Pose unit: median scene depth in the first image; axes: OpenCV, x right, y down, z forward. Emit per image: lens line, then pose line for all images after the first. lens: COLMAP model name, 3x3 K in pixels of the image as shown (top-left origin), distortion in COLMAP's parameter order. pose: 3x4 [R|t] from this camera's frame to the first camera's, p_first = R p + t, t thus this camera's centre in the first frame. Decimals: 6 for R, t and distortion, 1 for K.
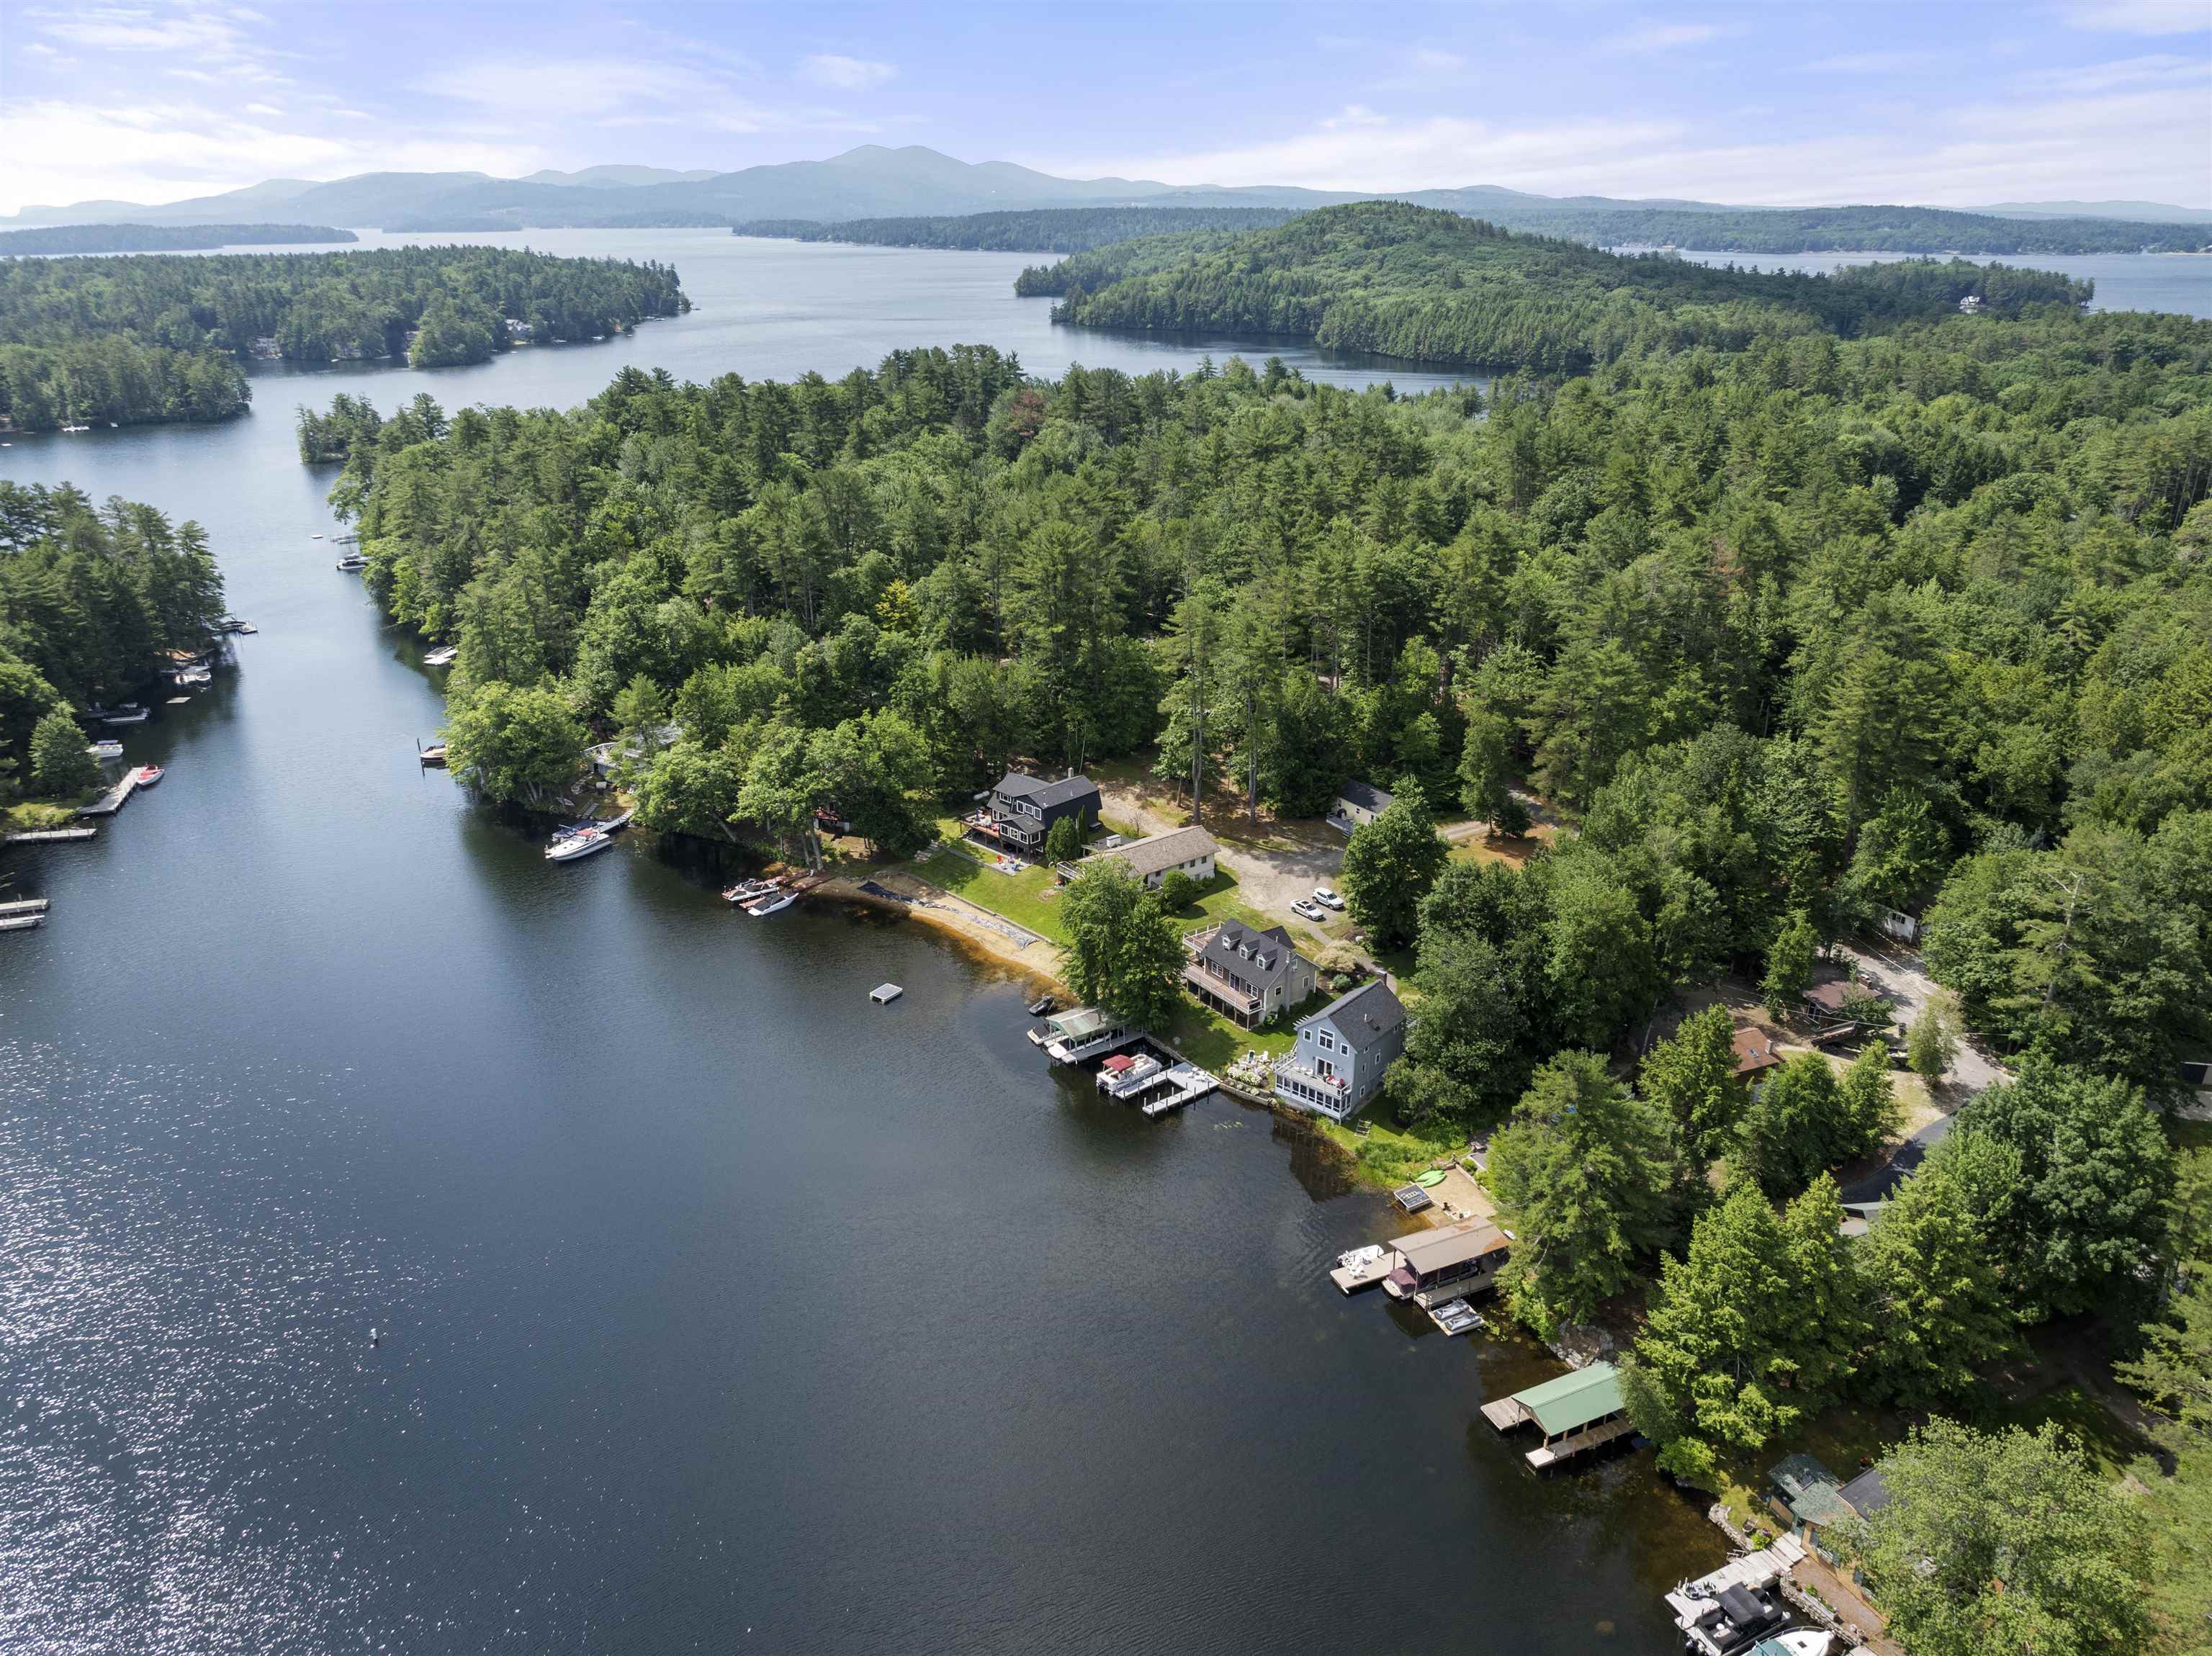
lens RADIAL K [[1595.8, 0, 1107.7], [0, 1595.8, 845.3], [0, 0, 1]] dist [-0.020382, -0.017799]
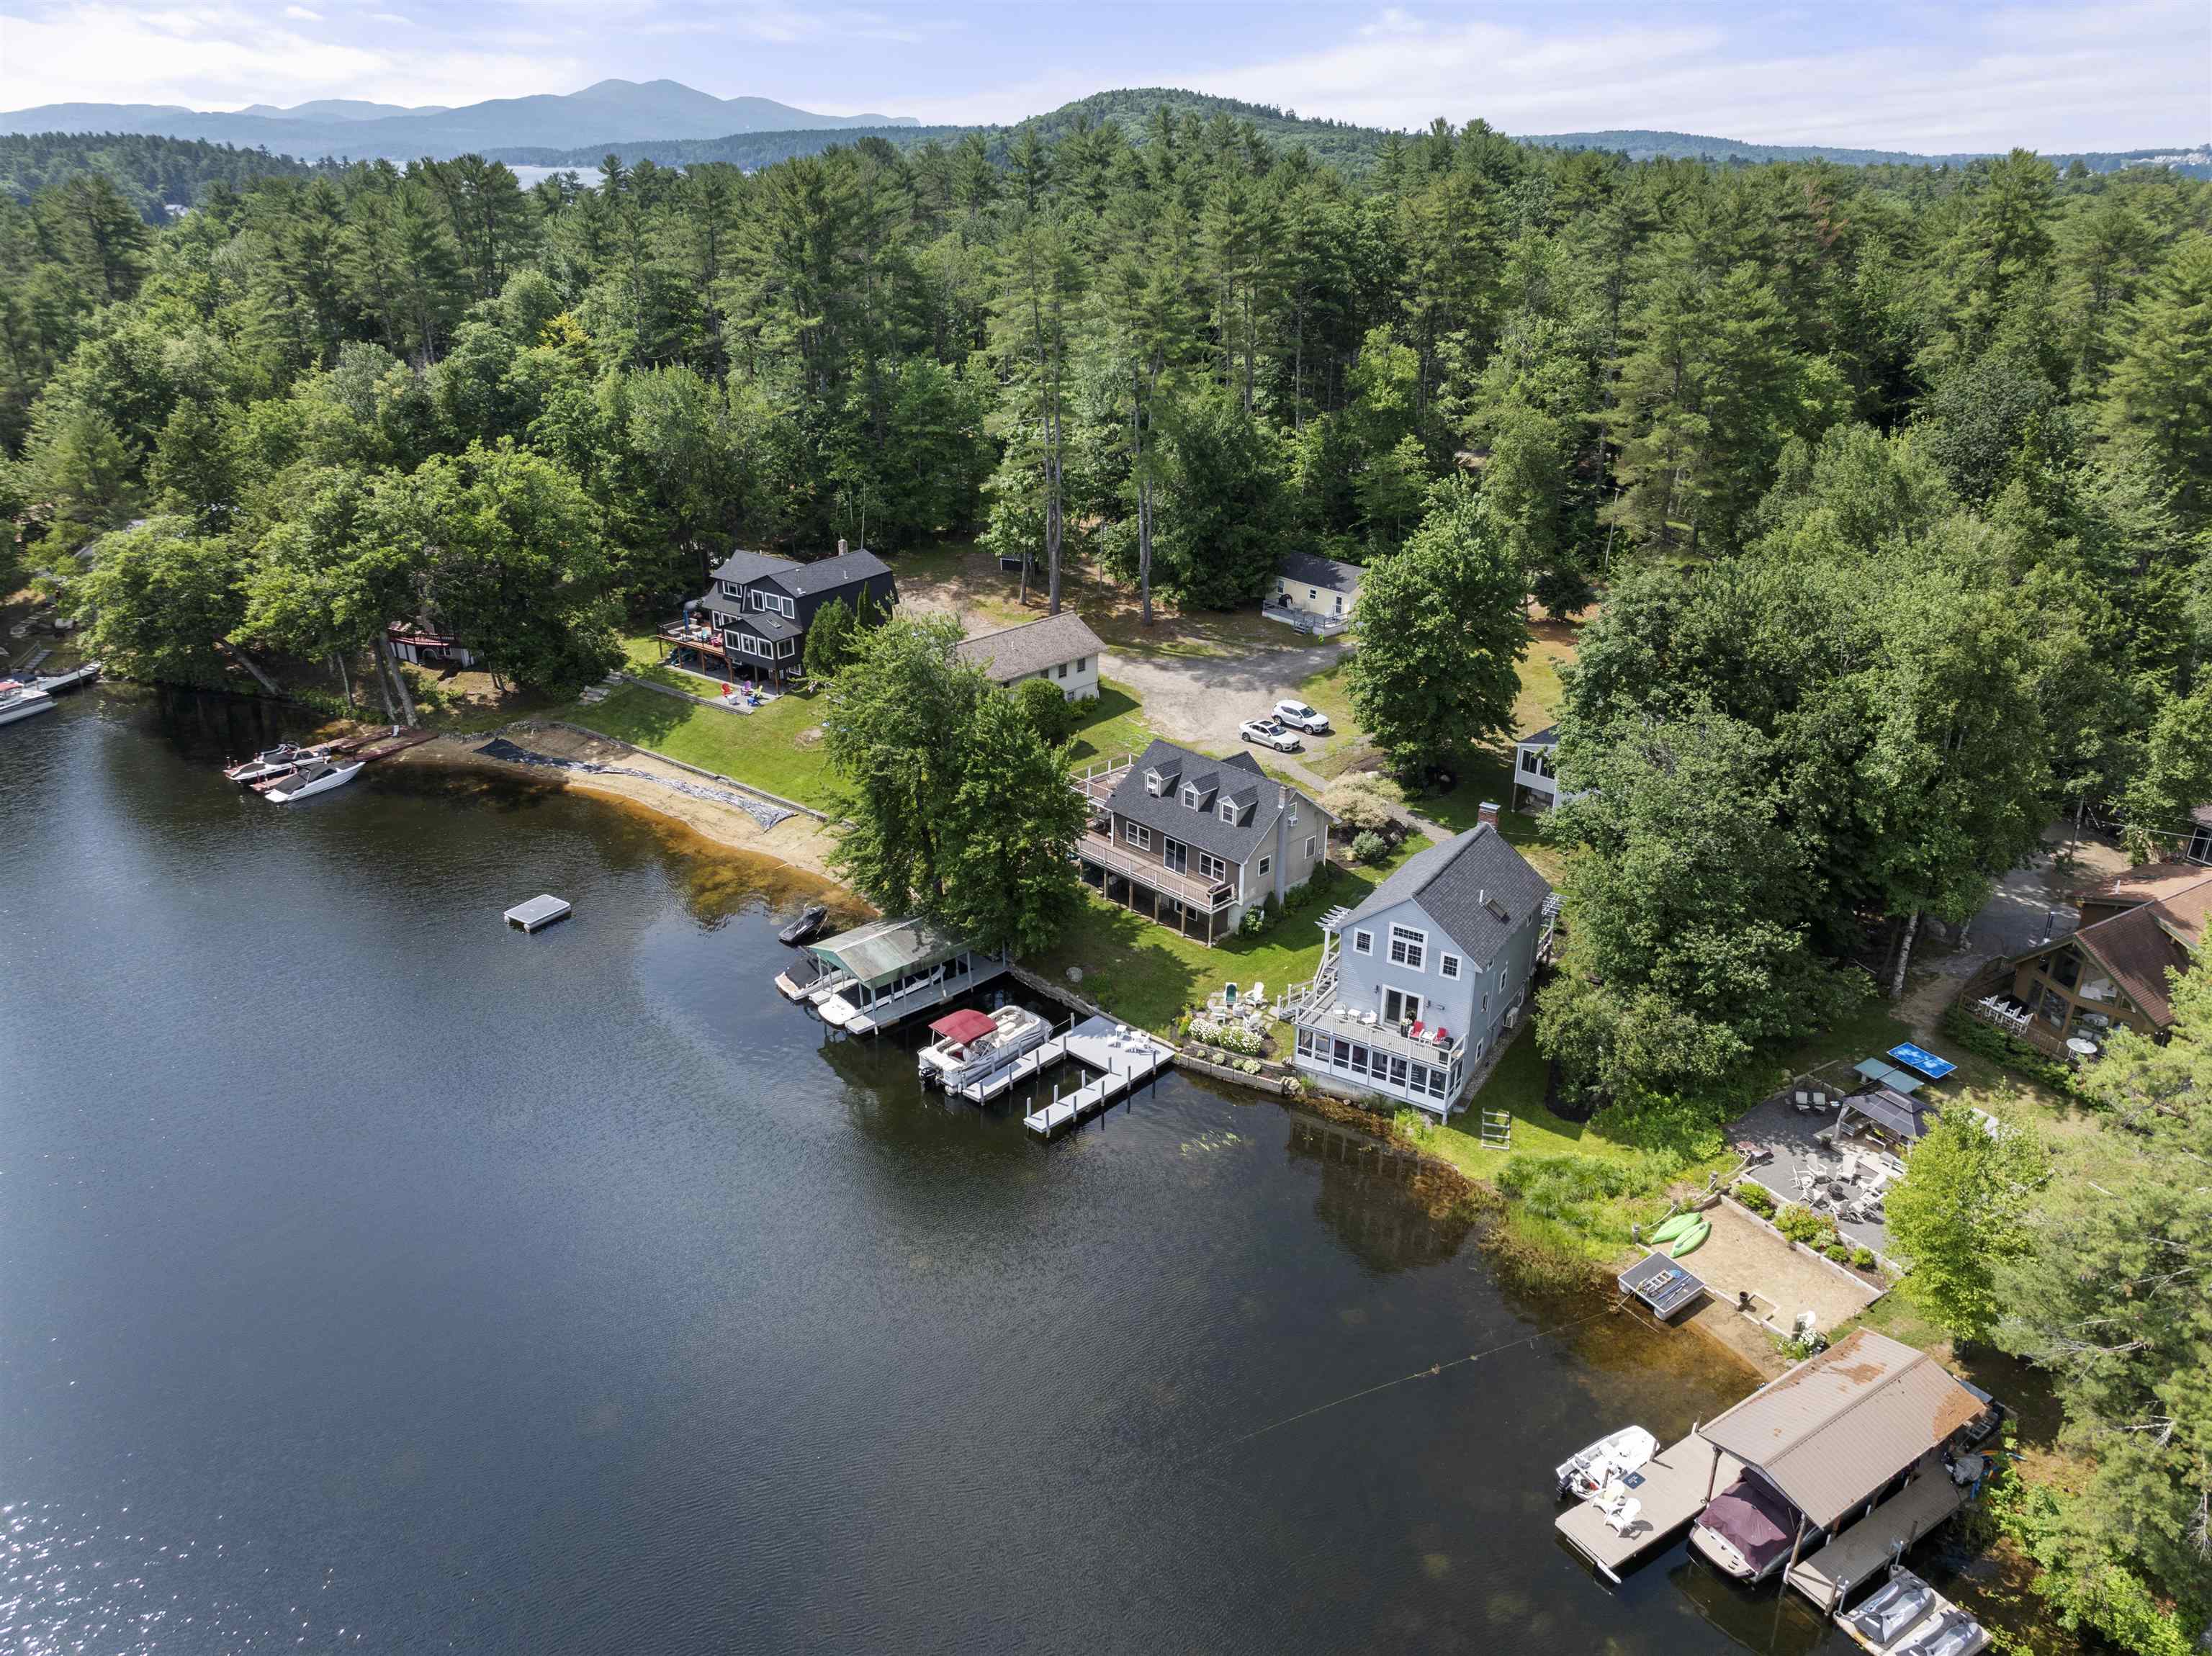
lens RADIAL K [[1595.8, 0, 1115.9], [0, 1595.8, 829.0], [0, 0, 1]] dist [-0.020382, -0.017799]
pose [[0.989793, -0.053514, 0.132084, -0.007111], [0.050827, 0.998428, 0.023635, 0.057130], [-0.133141, -0.016680, 0.990957, 0.435819]]
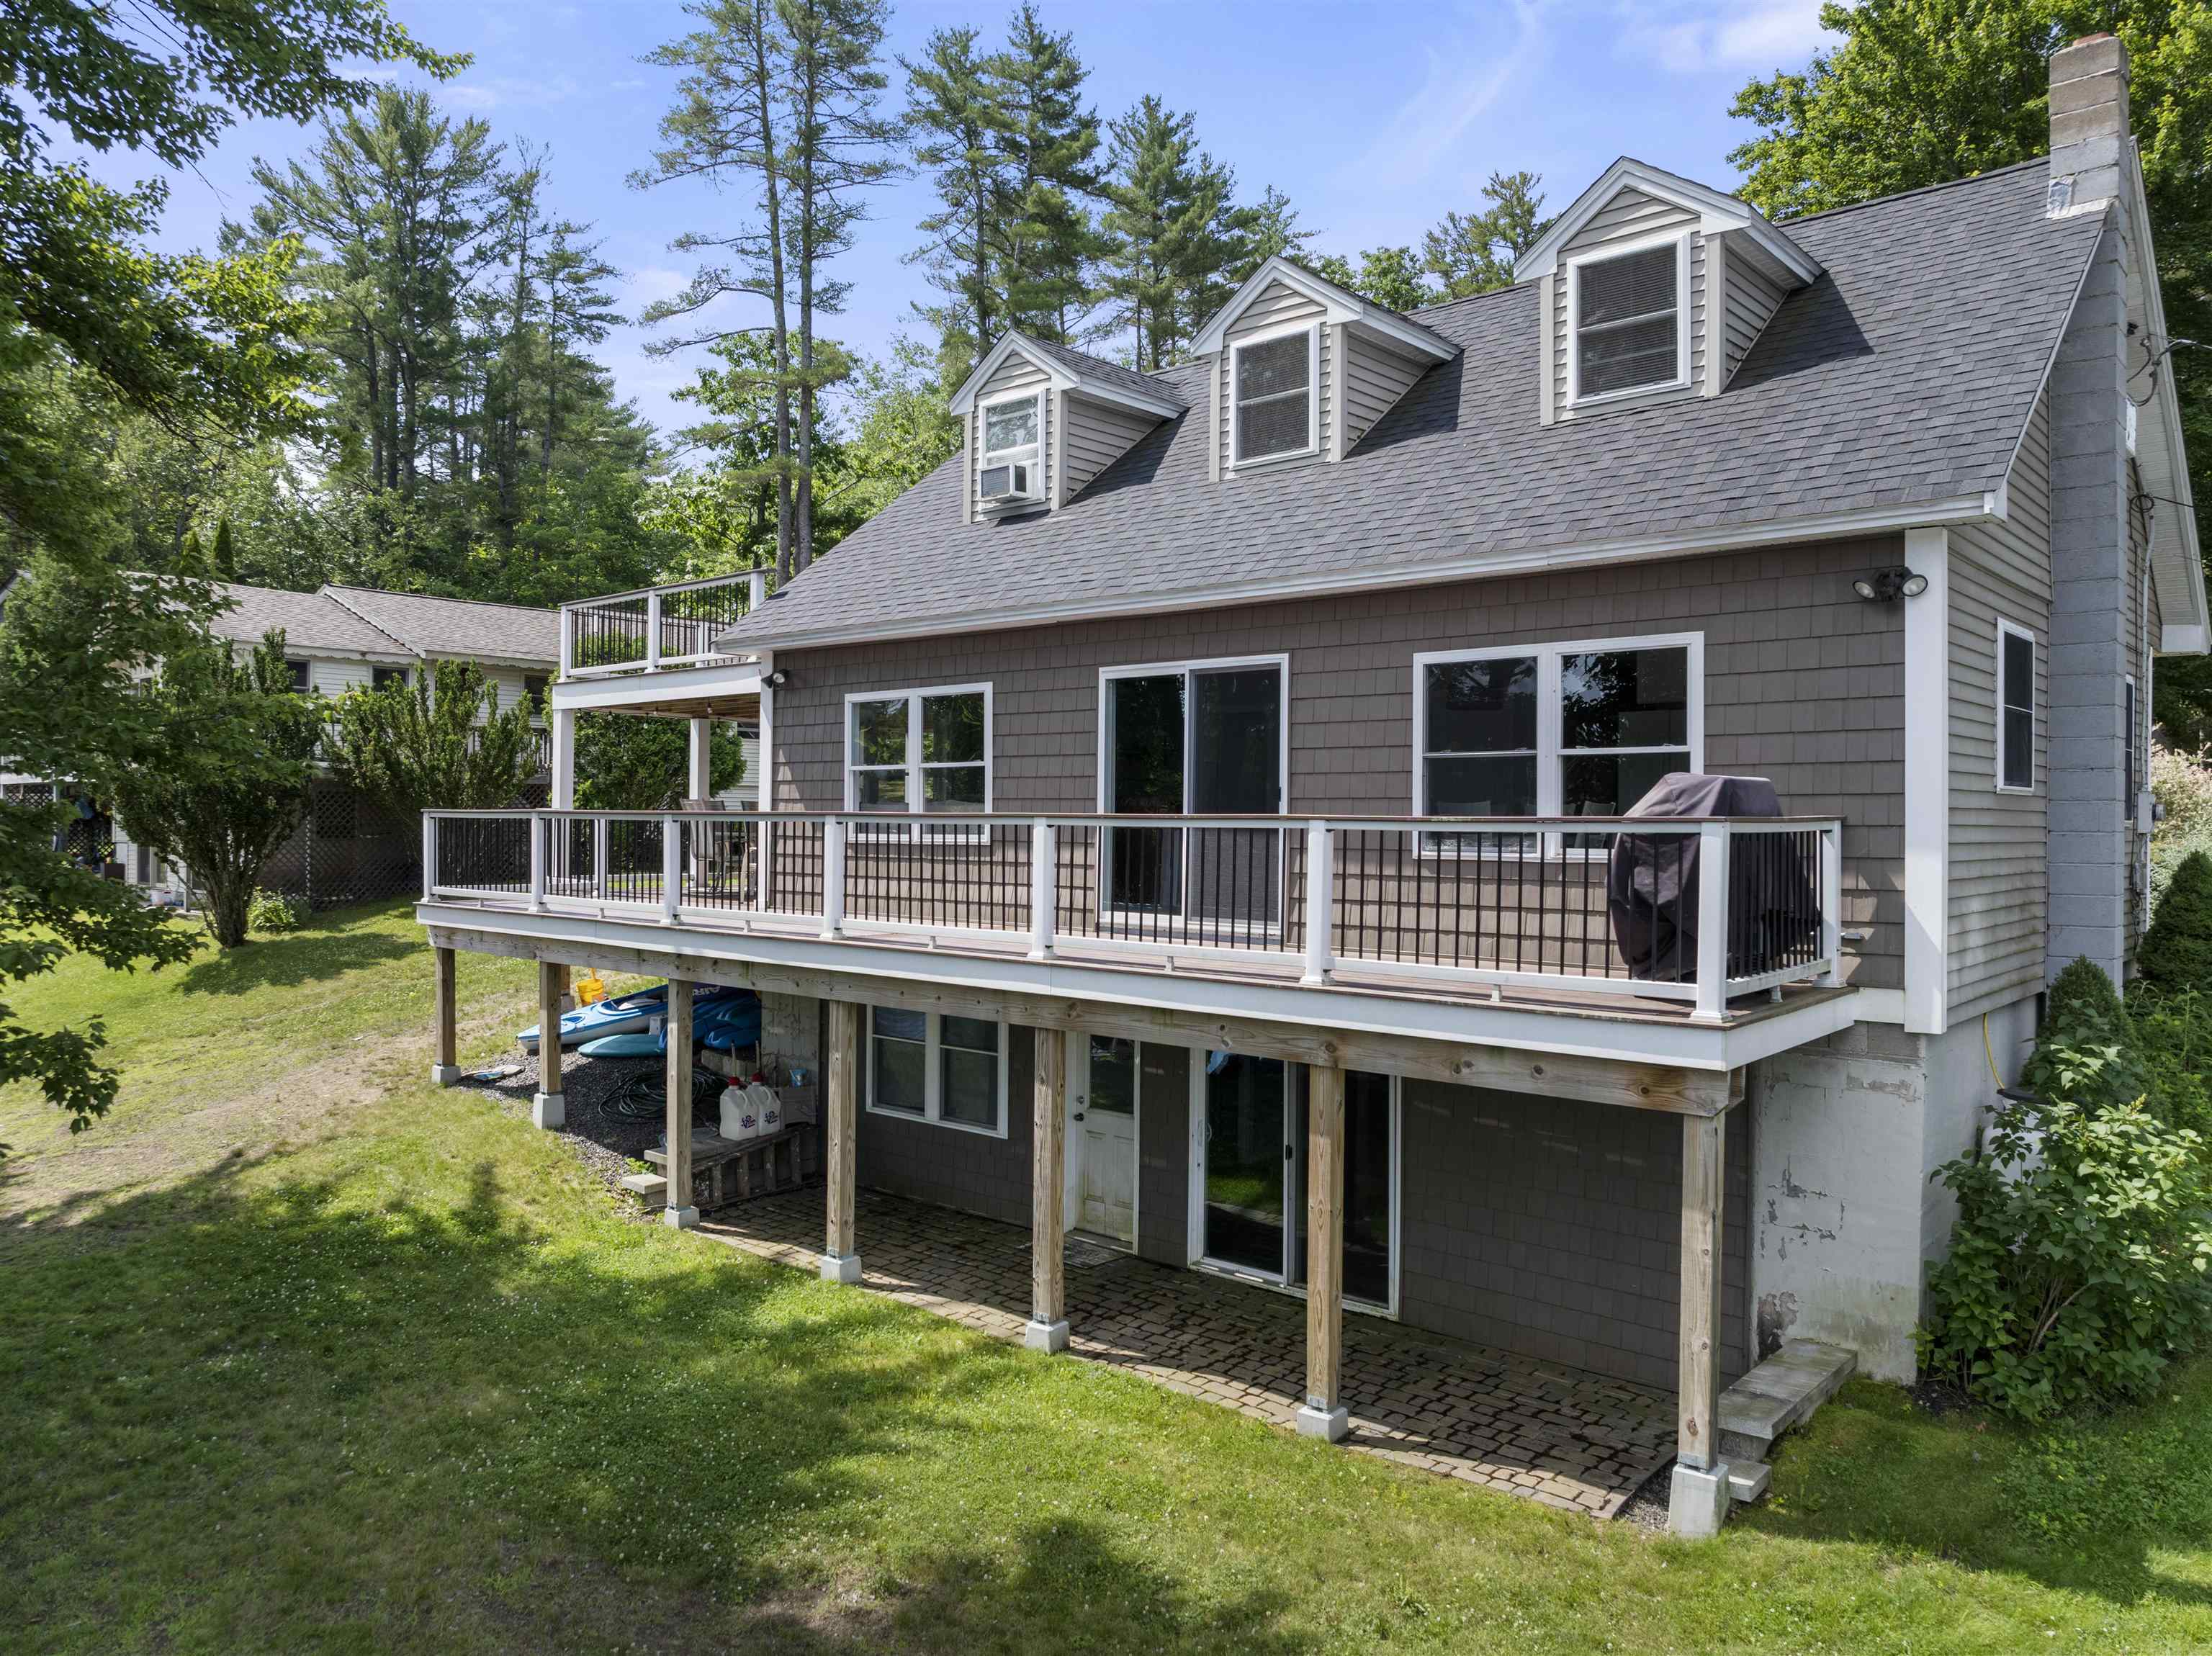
lens RADIAL K [[1595.8, 0, 1111.5], [0, 1595.8, 818.7], [0, 0, 1]] dist [-0.020382, -0.017799]
pose [[0.974160, 0.007120, 0.225745, 0.054749], [0.080684, 0.922579, -0.377277, 0.100177], [-0.210954, 0.385742, 0.898165, 0.841790]]
